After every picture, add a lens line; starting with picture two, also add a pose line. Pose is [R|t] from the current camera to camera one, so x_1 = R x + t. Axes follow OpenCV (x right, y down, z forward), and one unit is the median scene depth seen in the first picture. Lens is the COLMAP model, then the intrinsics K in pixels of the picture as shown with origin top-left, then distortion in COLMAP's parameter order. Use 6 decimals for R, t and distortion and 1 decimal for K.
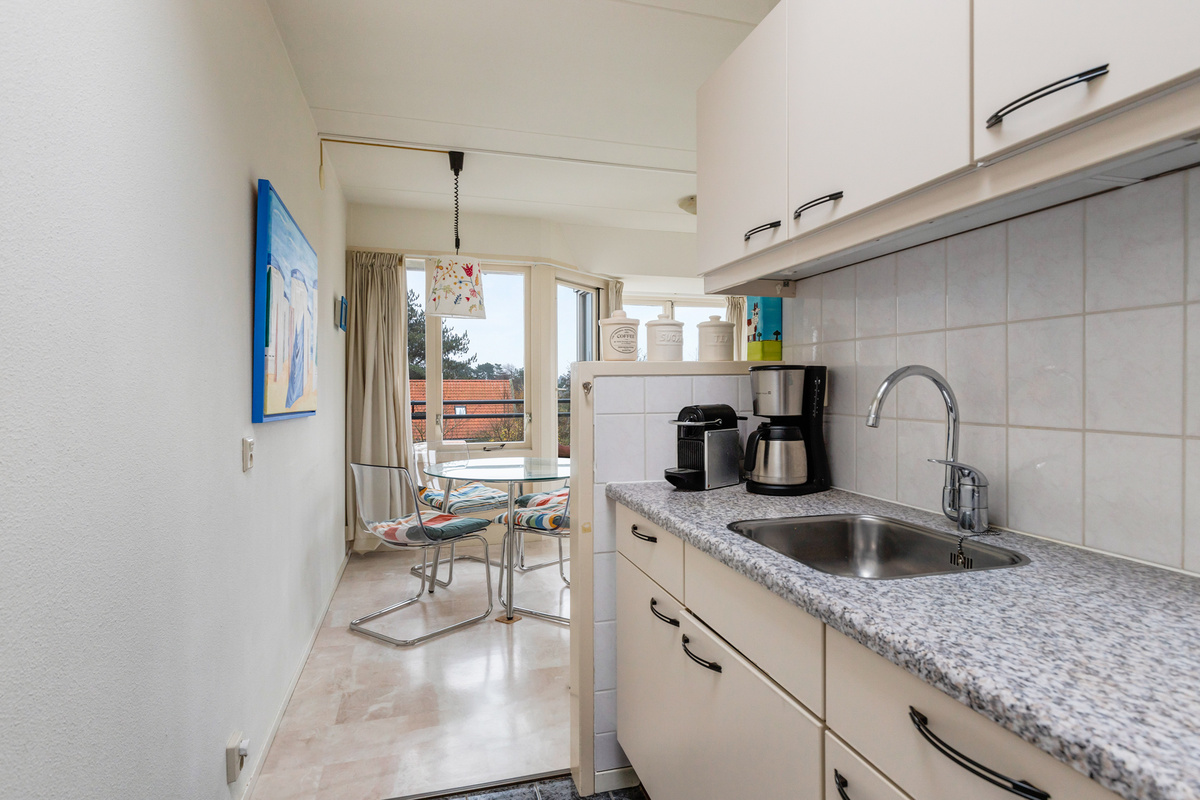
lens RADIAL K [[643.9, 0, 598.1], [0, 643.9, 395.1], [0, 0, 1]] dist [0.001673, 0.000720]
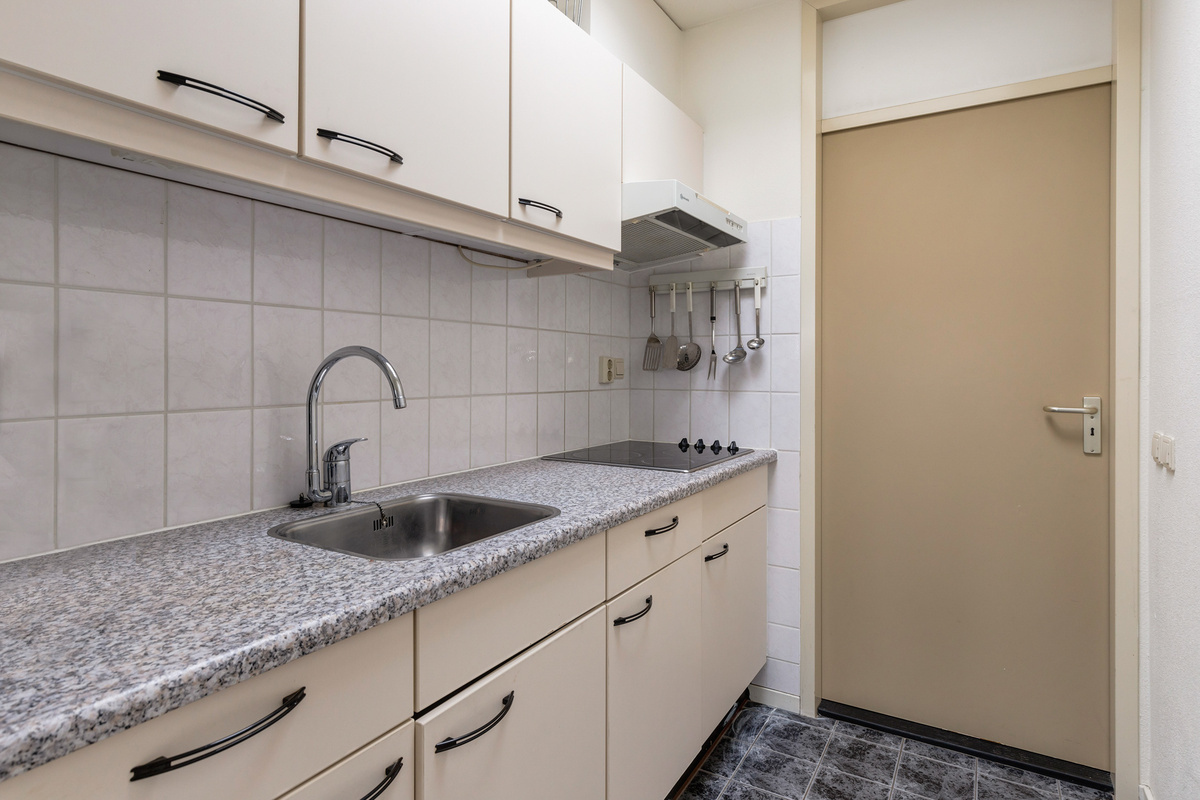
lens RADIAL K [[643.9, 0, 580.5], [0, 643.9, 364.7], [0, 0, 1]] dist [0.001673, 0.000720]
pose [[-0.662732, 0.003085, 0.748850, -0.577010], [0.008528, 0.999958, 0.003428, -0.025219], [-0.748808, 0.008658, -0.662730, 1.333793]]
